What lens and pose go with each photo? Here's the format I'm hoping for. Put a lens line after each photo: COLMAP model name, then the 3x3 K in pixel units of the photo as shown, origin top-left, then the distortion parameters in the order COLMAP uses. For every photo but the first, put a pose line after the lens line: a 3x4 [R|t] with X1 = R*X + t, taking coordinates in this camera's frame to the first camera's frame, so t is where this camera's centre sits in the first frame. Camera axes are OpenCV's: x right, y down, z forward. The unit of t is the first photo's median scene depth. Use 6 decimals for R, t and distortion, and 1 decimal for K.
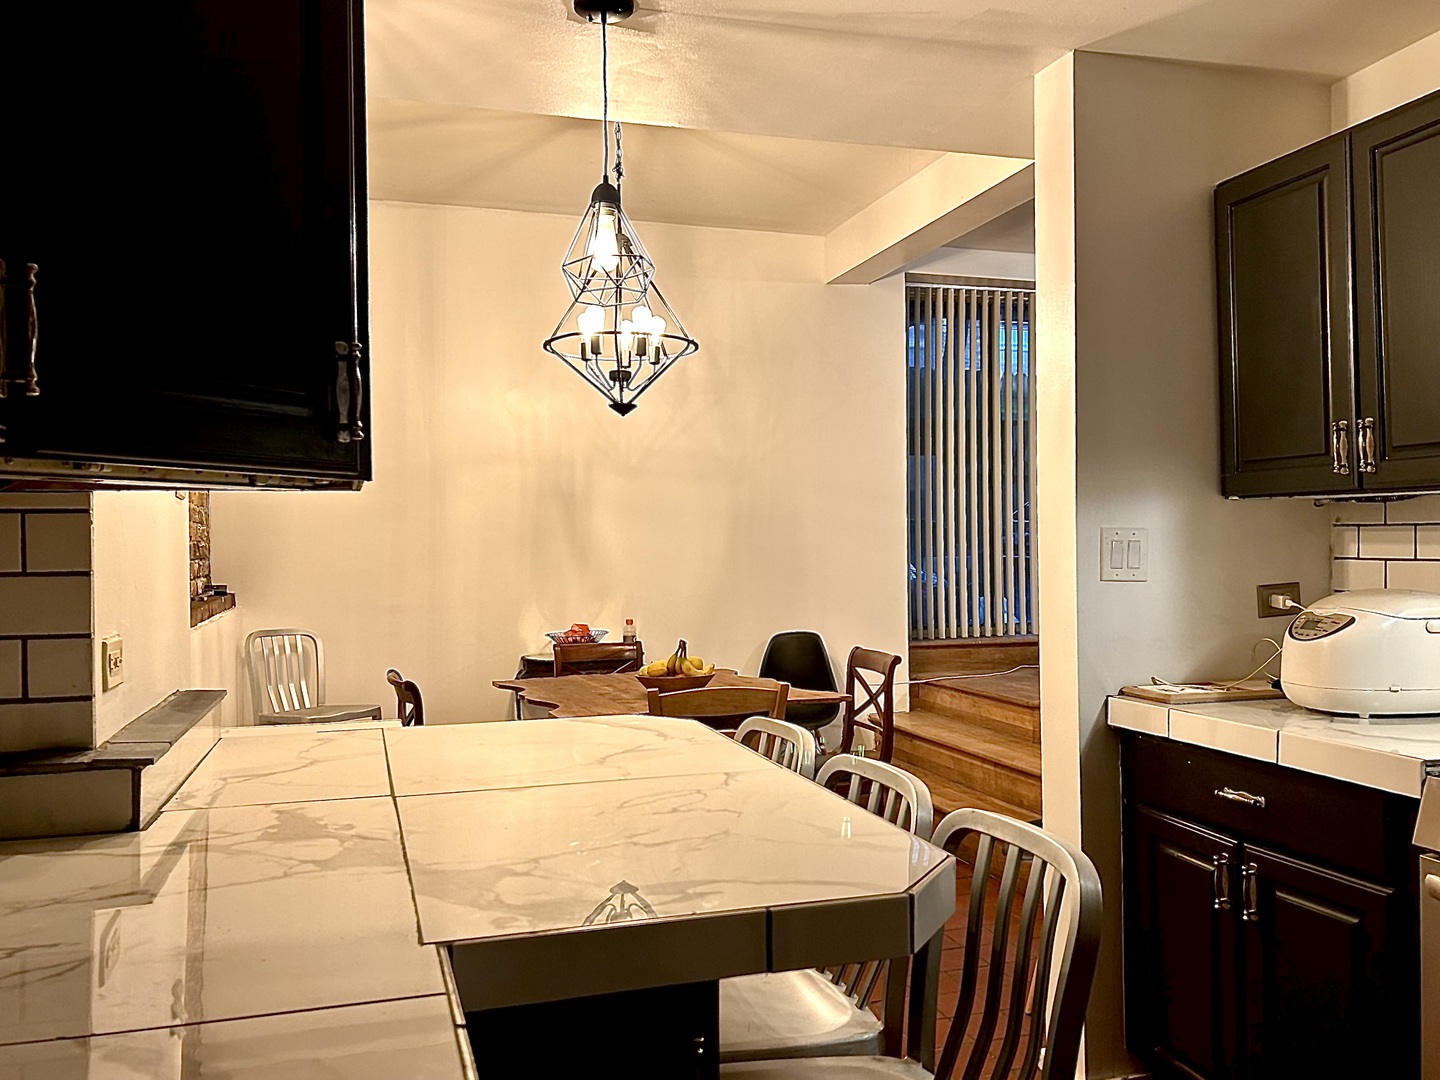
lens RADIAL K [[1187.5, 0, 720.0], [0, 1187.5, 540.0], [0, 0, 1]] dist [0.047184, -0.008483]
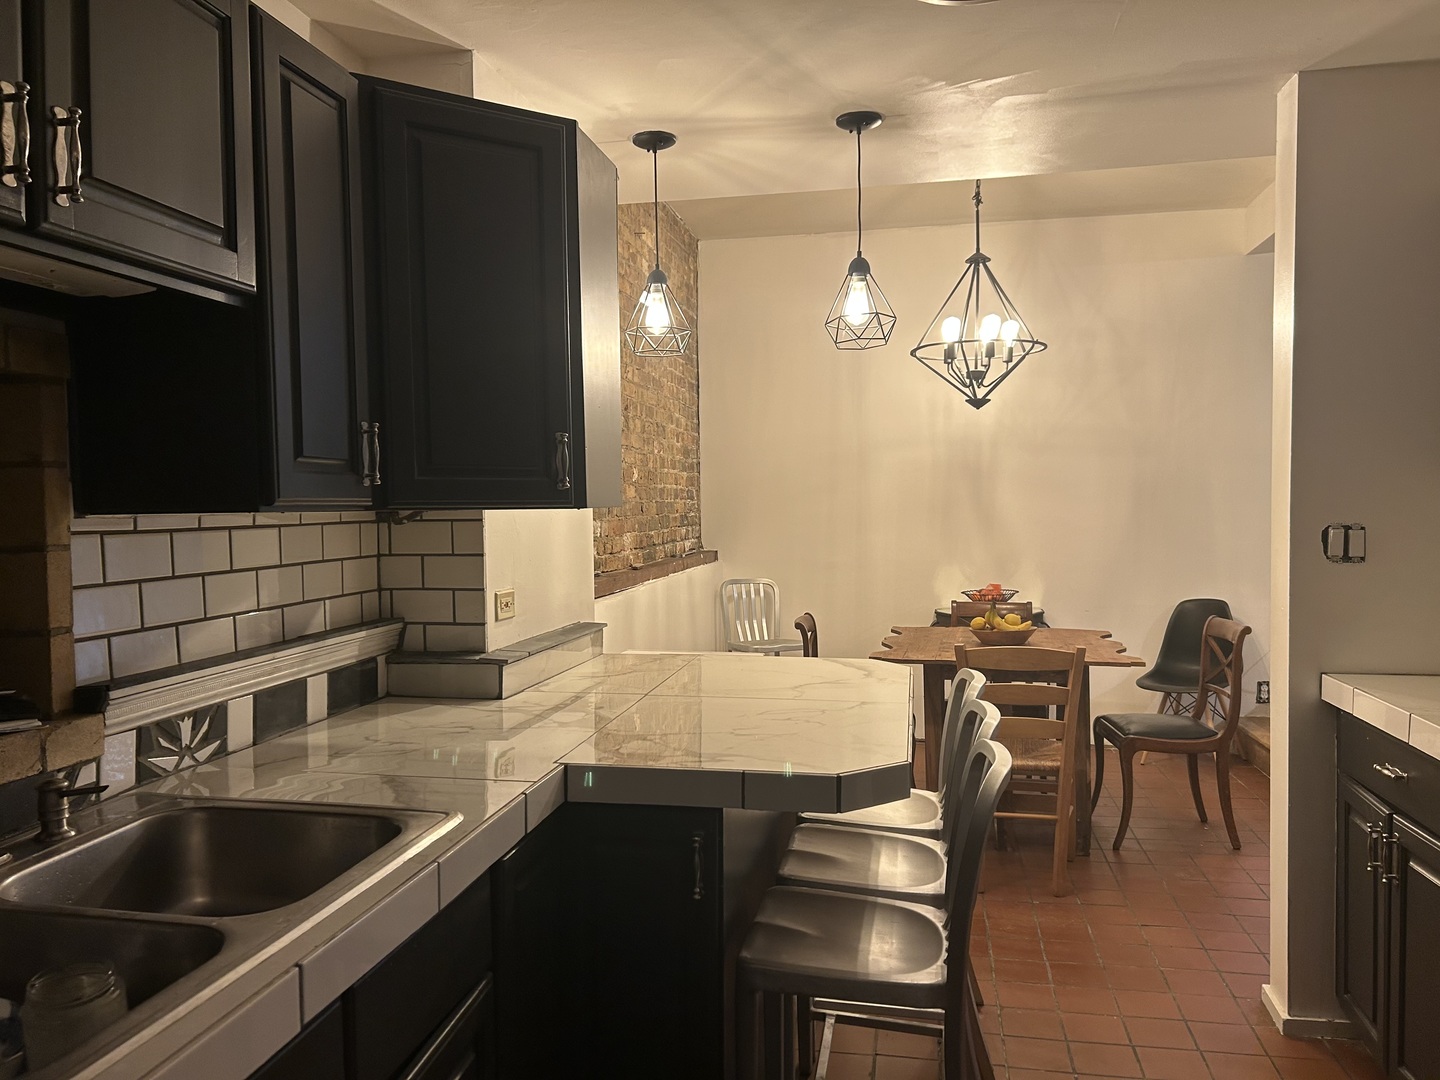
lens RADIAL K [[1187.5, 0, 720.0], [0, 1187.5, 540.0], [0, 0, 1]] dist [0.047184, -0.008483]
pose [[0.869886, 0.018080, -0.492922, 0.282278], [0.005535, 0.998907, 0.046407, -0.032107], [0.493222, -0.043097, 0.868835, -0.155798]]
